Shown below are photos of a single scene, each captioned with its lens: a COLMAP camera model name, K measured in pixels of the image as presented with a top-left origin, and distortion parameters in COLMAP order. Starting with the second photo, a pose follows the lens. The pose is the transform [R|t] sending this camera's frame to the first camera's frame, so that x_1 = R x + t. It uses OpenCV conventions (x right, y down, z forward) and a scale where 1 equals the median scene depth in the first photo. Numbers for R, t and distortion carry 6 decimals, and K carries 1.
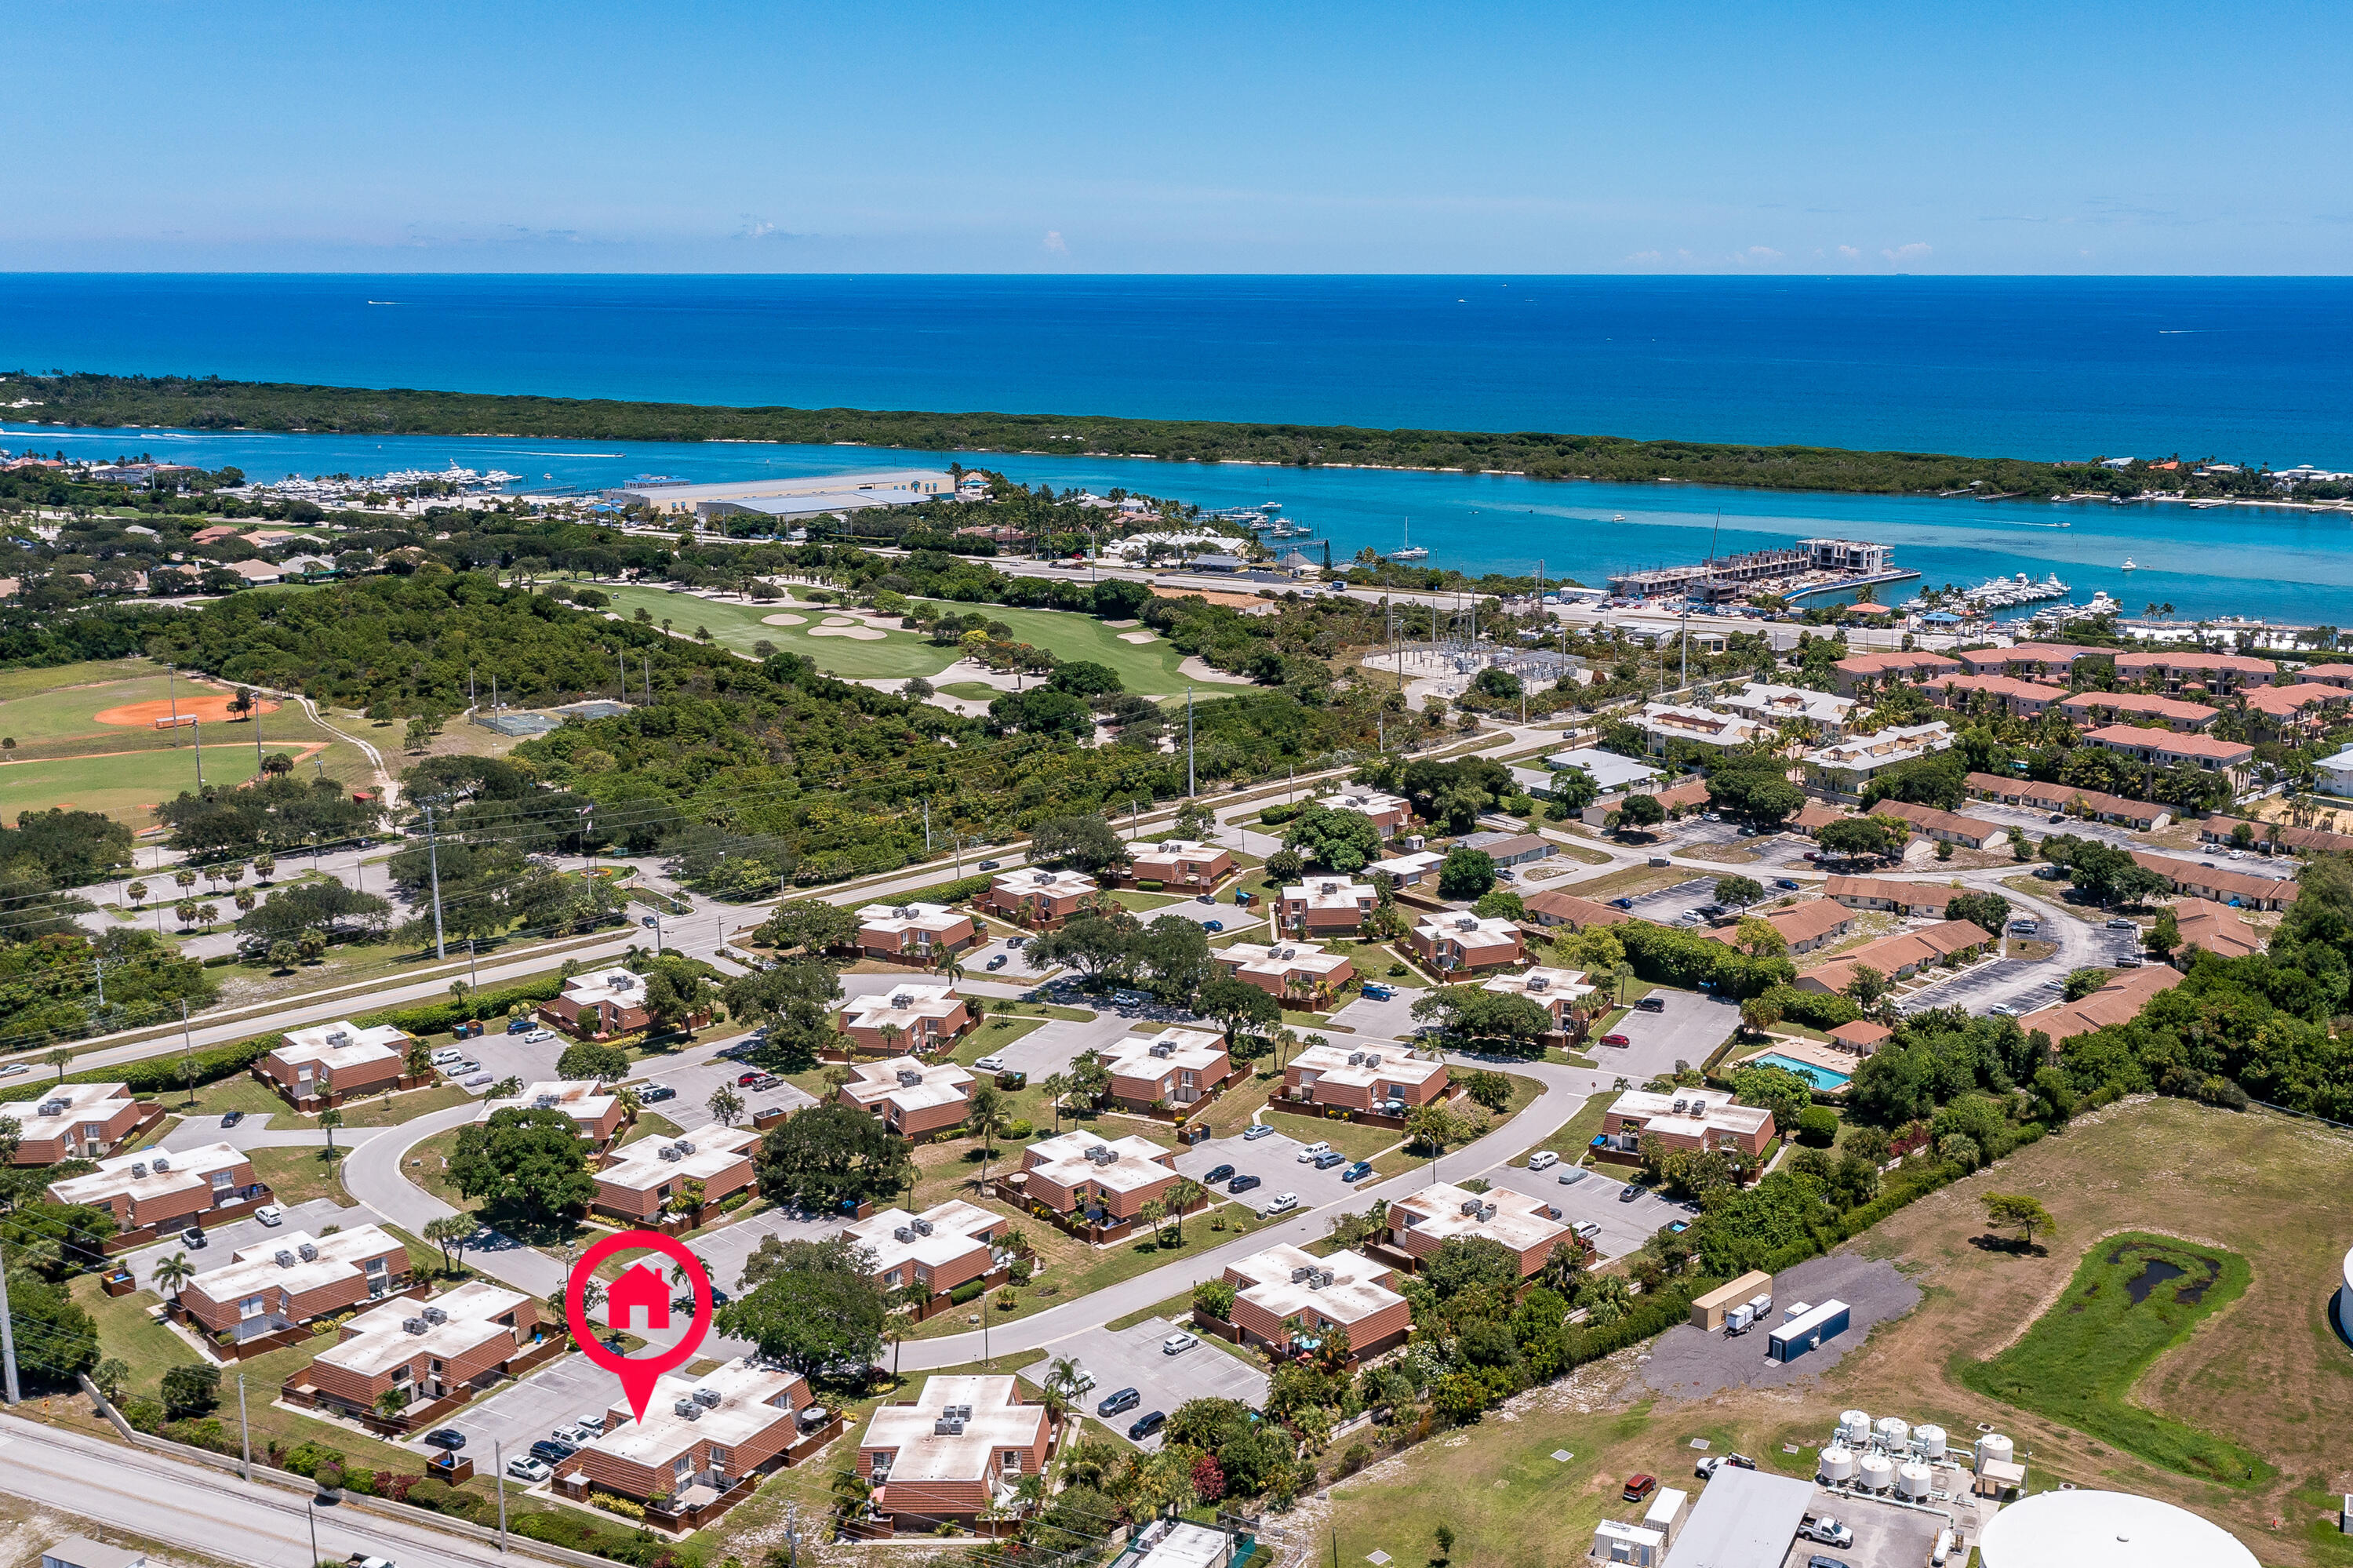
lens RADIAL K [[1975.0, 0, 1176.5], [0, 1975.0, 784.8], [0, 0, 1]] dist [0.012025, 0.001520]
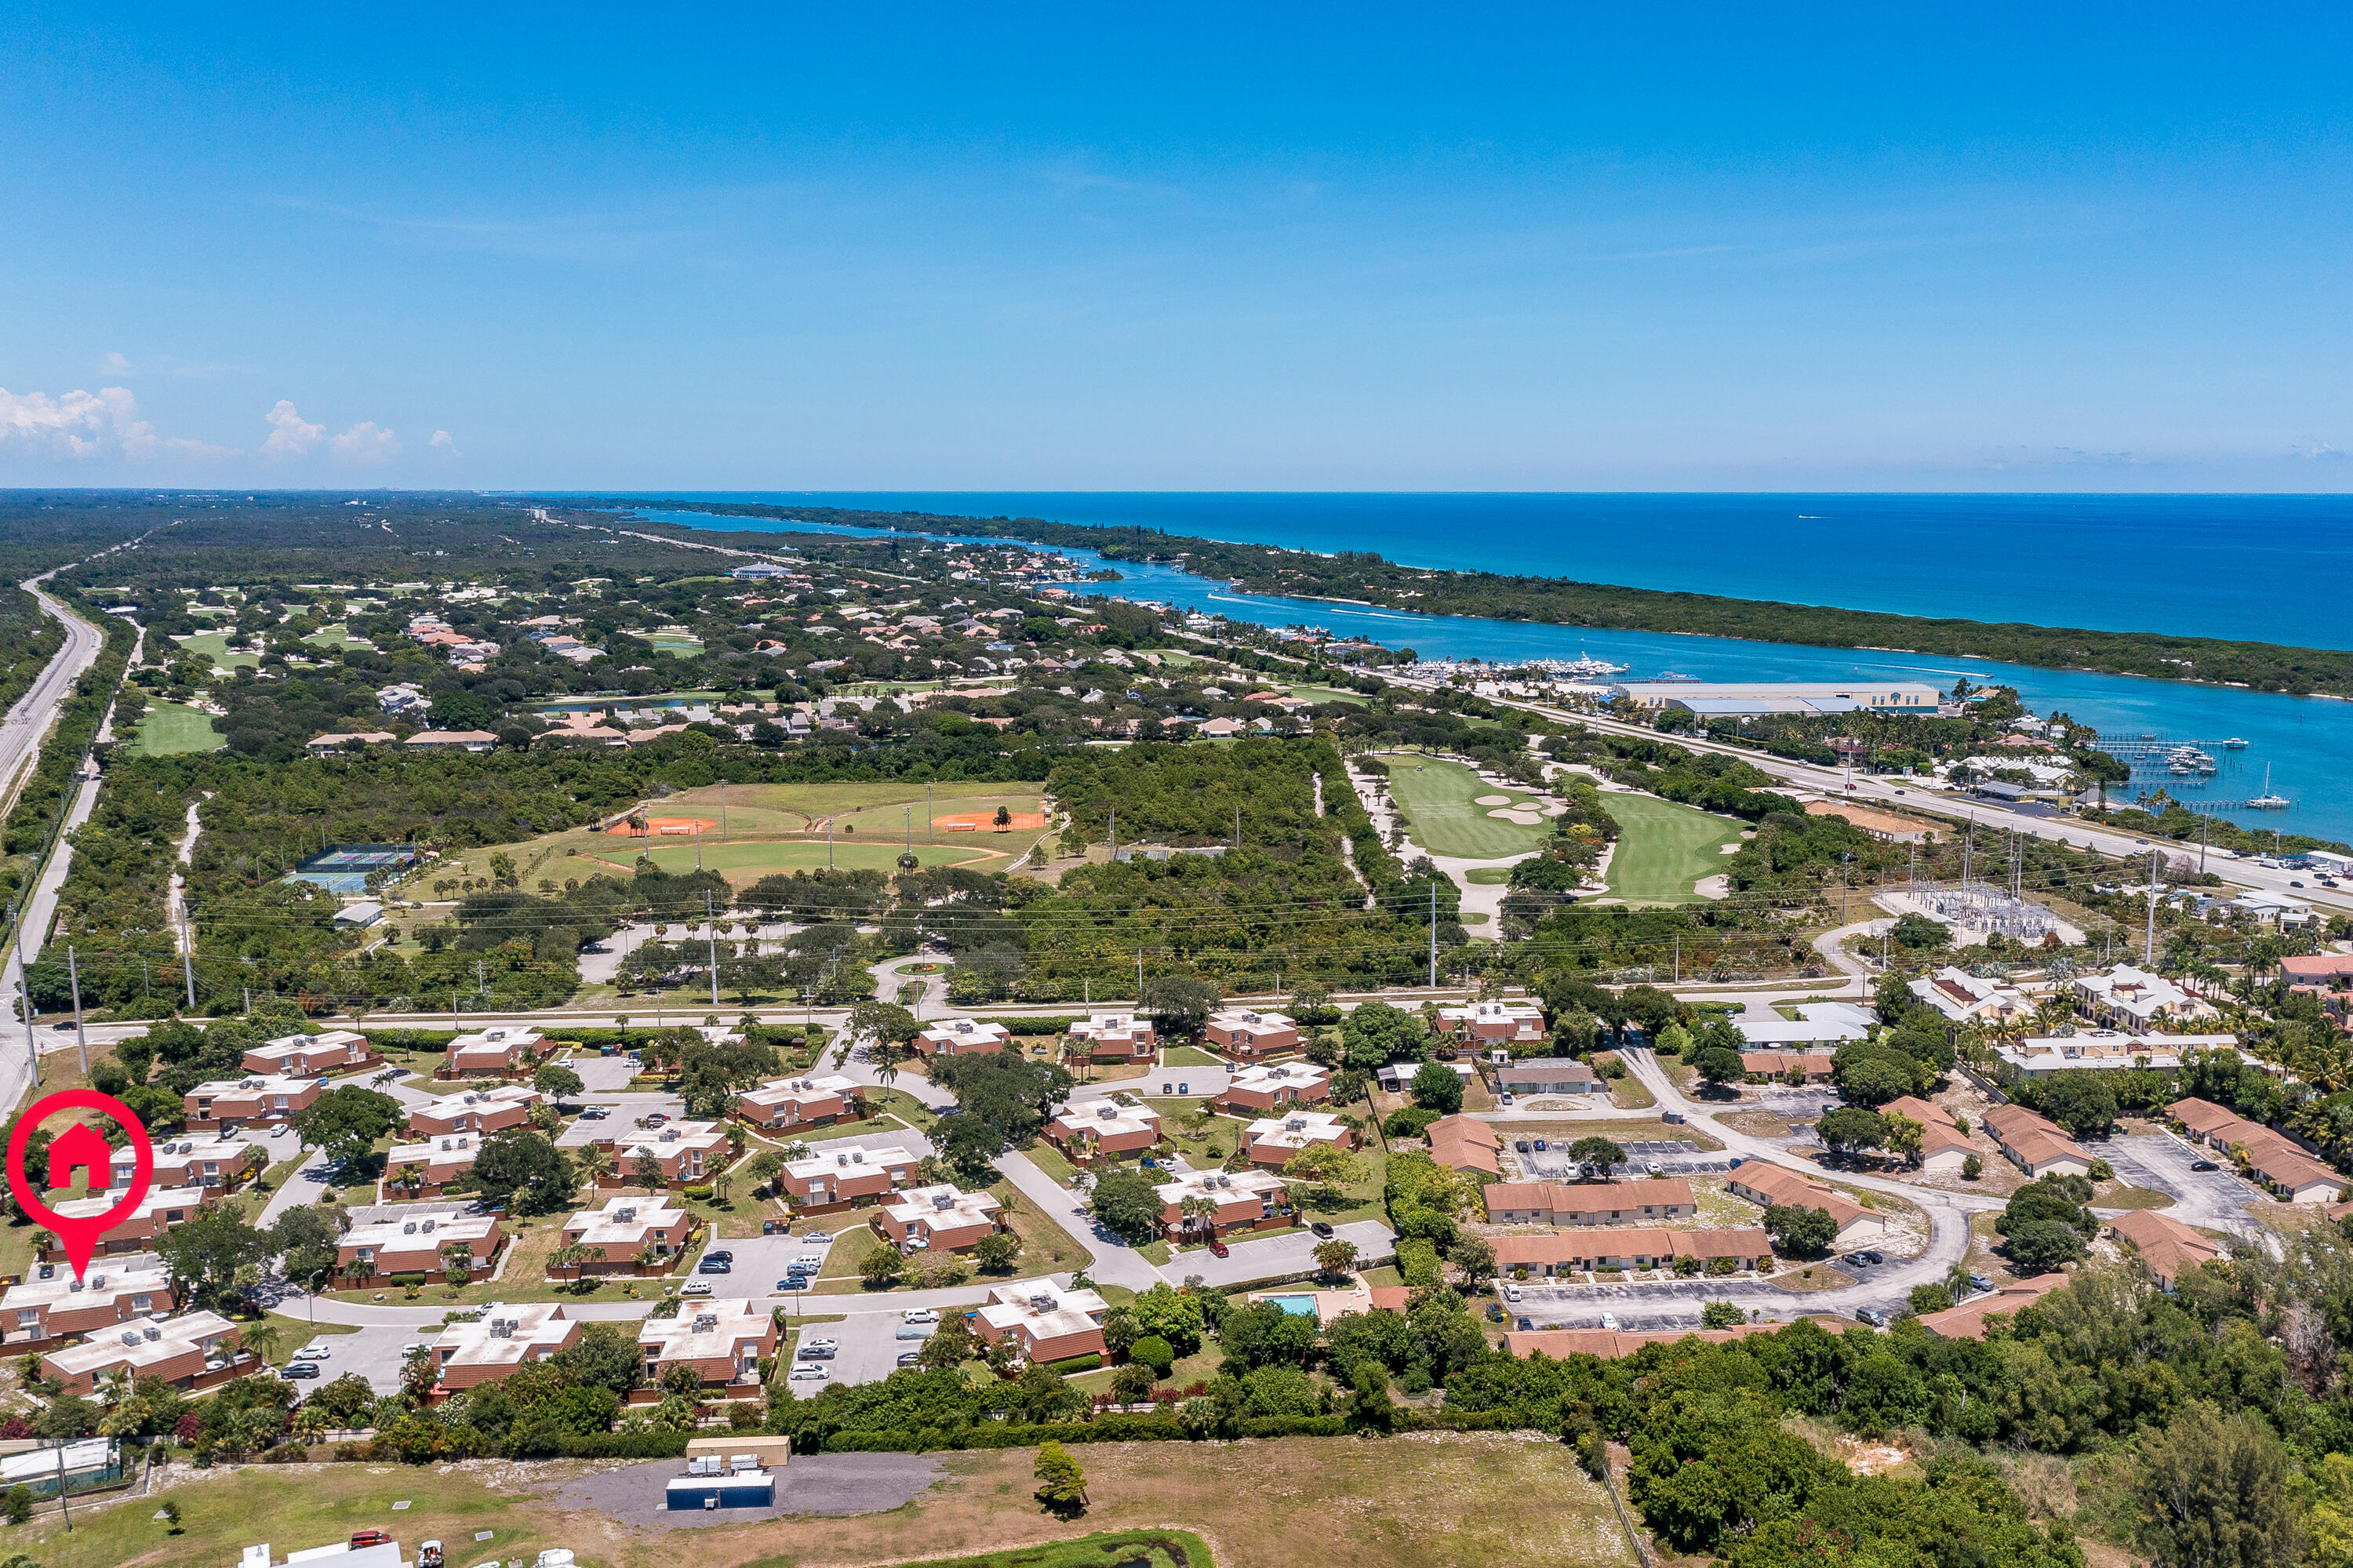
lens RADIAL K [[1807.2, 0, 1177.4], [0, 1807.2, 782.9], [0, 0, 1]] dist [0.005326, 0.000829]
pose [[0.824540, 0.092521, -0.558187, 0.535830], [-0.144603, 0.988236, -0.049801, -0.042253], [0.547013, 0.121778, 0.828219, 0.156981]]
